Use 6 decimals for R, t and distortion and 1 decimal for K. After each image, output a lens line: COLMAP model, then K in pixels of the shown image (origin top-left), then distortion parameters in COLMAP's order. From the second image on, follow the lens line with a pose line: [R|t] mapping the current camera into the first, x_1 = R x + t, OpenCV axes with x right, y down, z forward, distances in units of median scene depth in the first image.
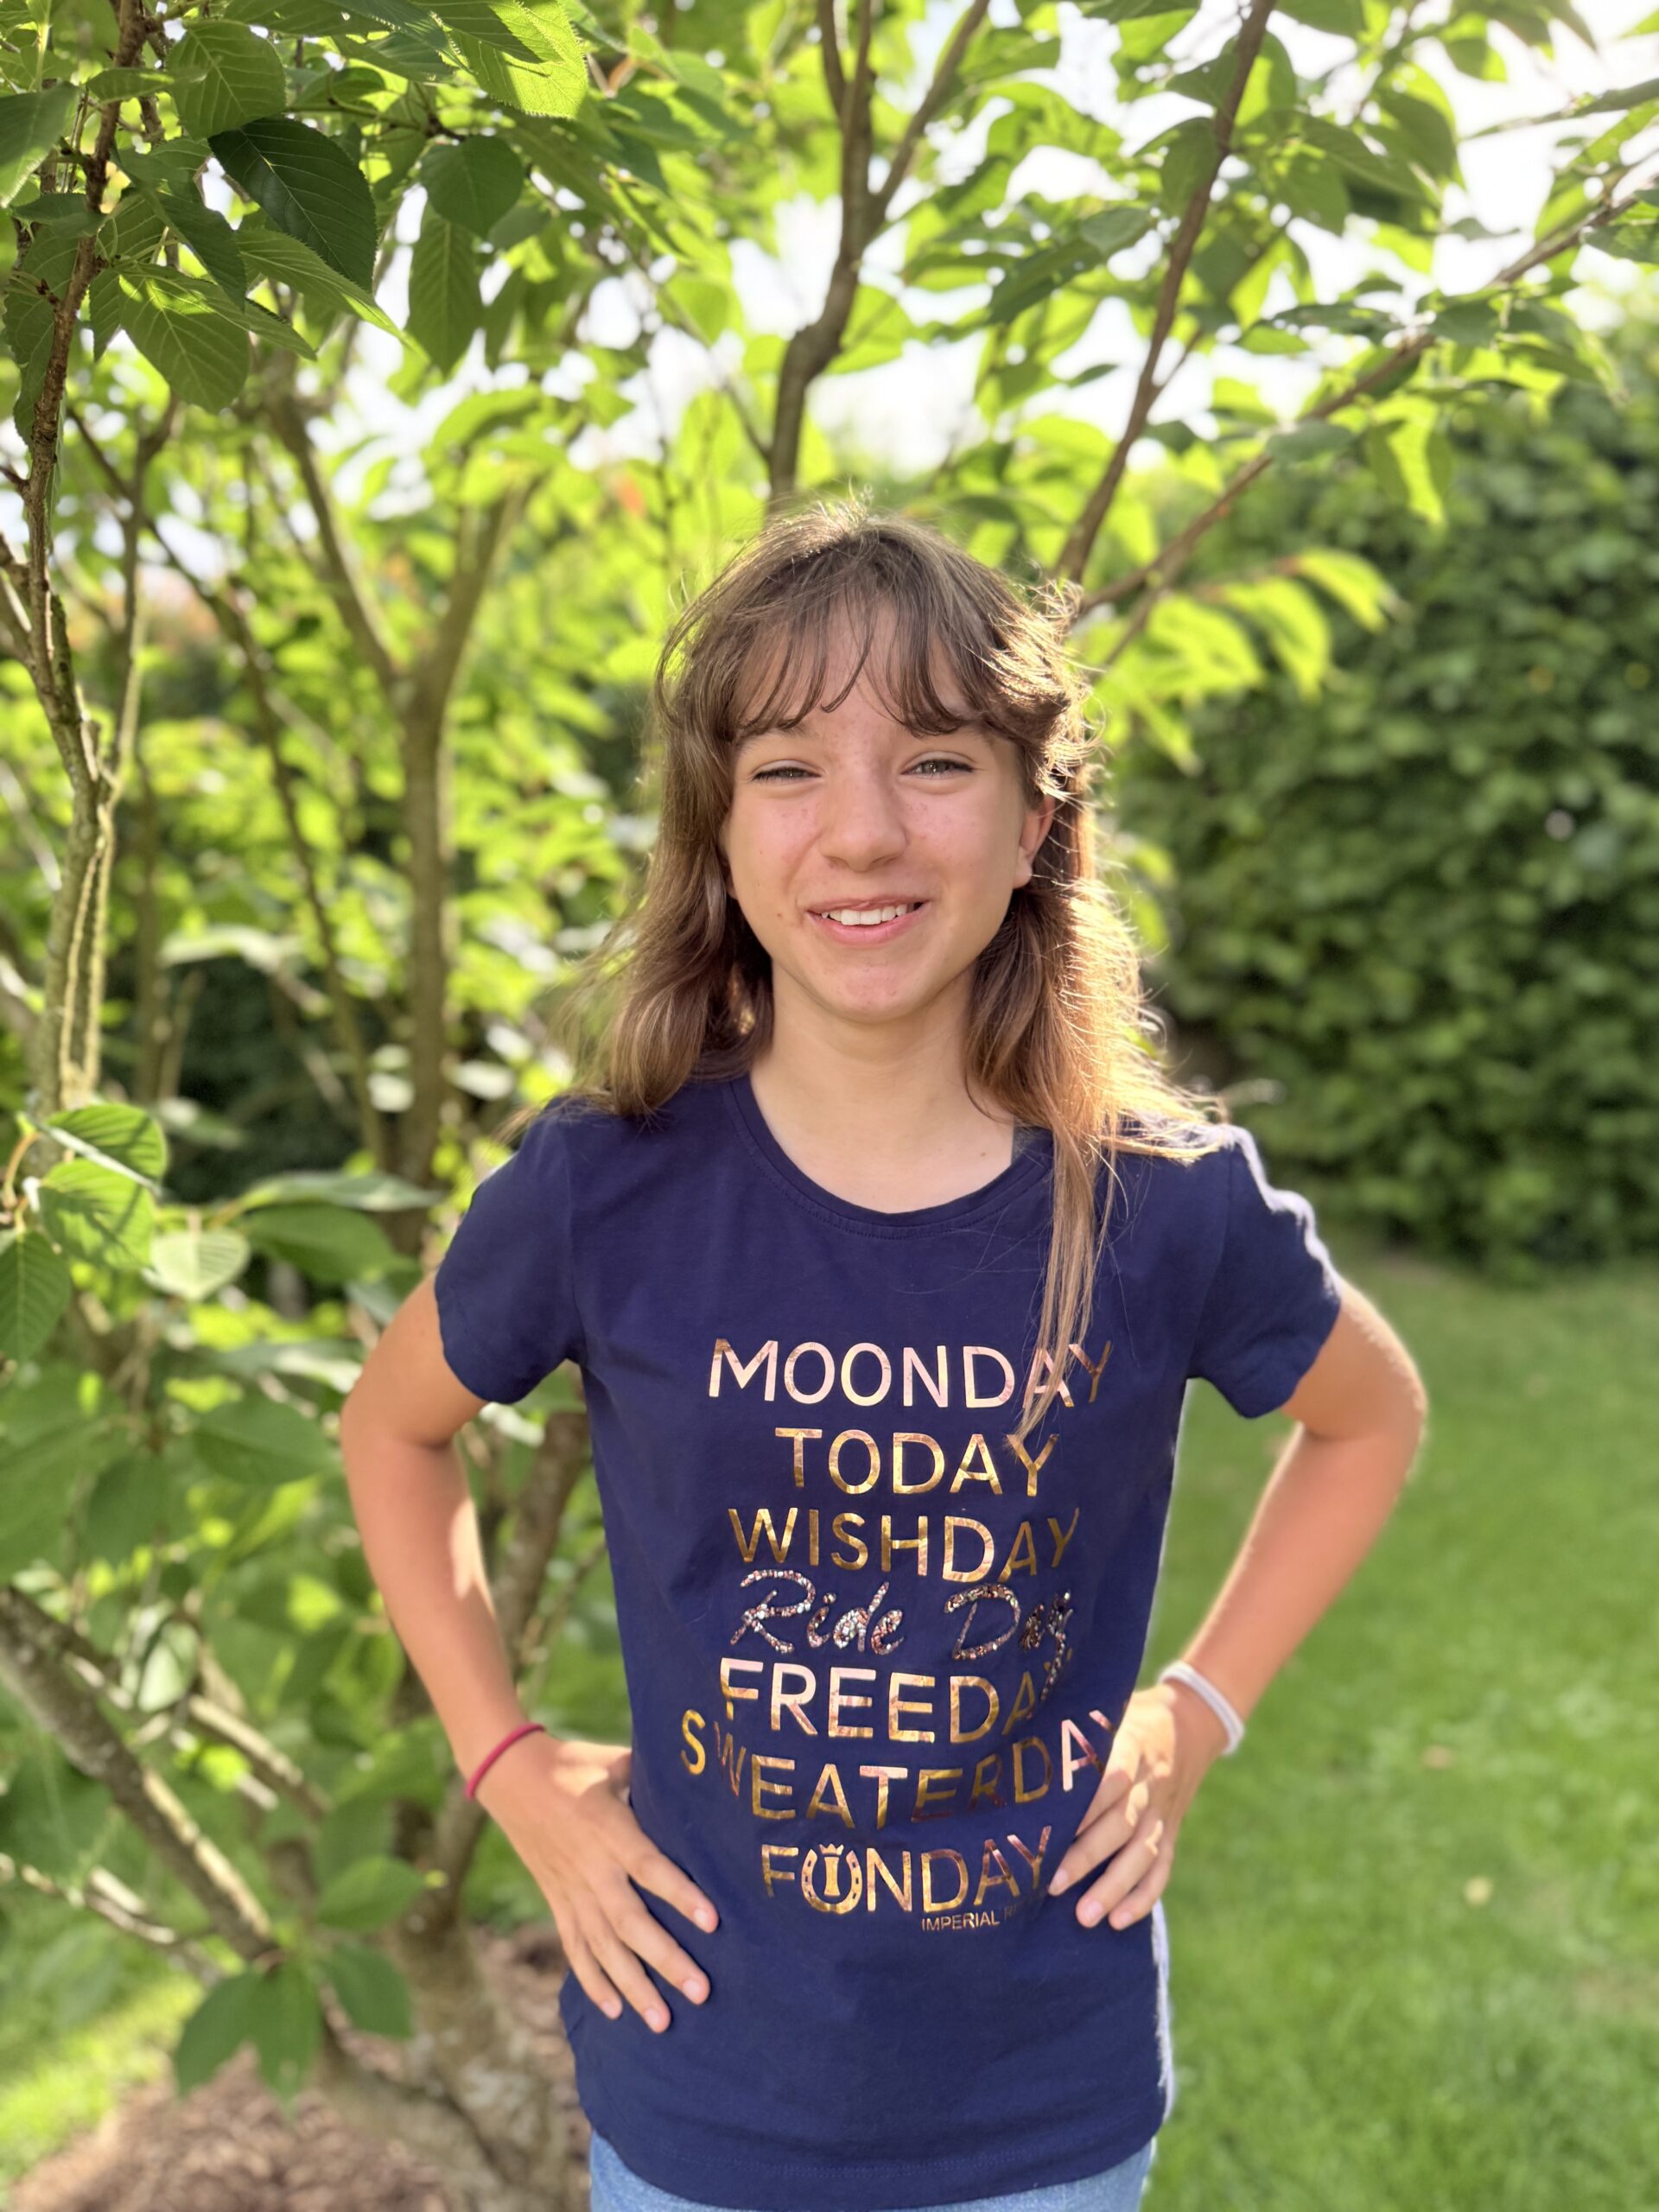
lens RADIAL K [[1589.9, 0, 820.6], [0, 1589.9, 1114.4], [0, 0, 1]] dist [-0.017444, 0.000626]
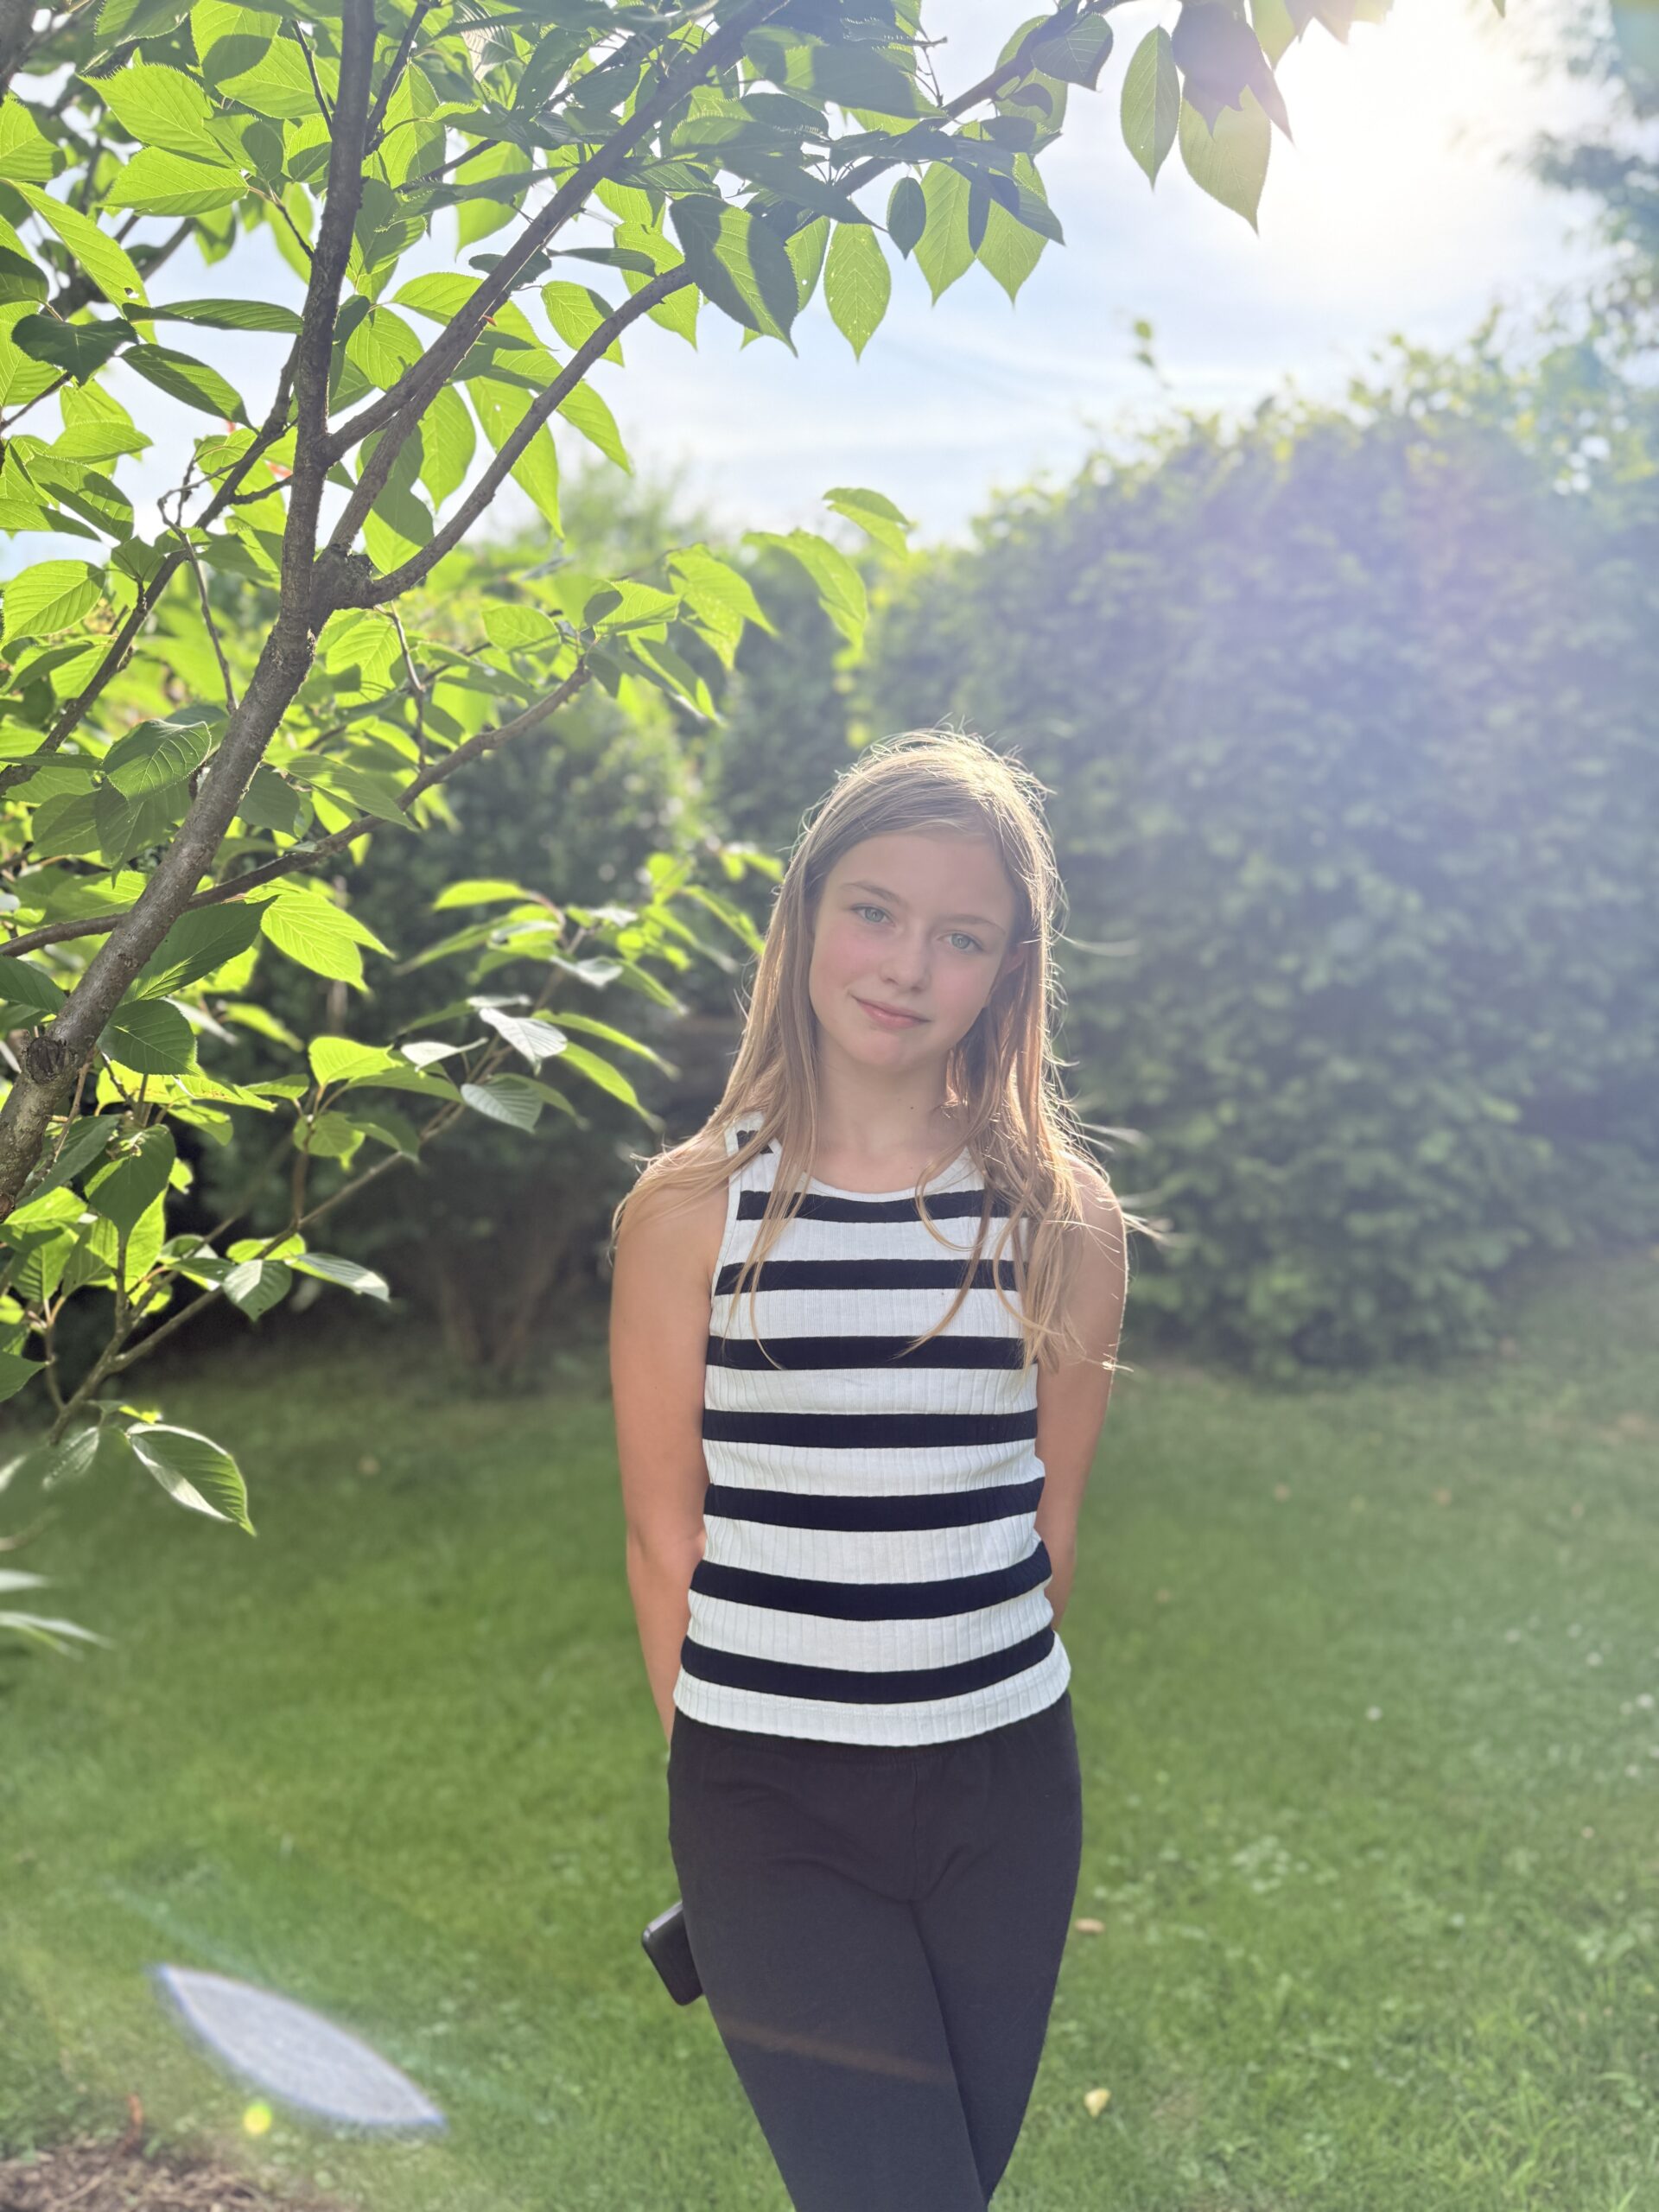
lens RADIAL K [[1589.9, 0, 827.7], [0, 1589.9, 1101.3], [0, 0, 1]] dist [-0.017444, 0.000626]
pose [[0.995601, 0.026413, 0.089892, 0.097884], [-0.020048, 0.997275, -0.070991, 0.010948], [-0.091522, 0.068876, 0.993418, 0.071727]]
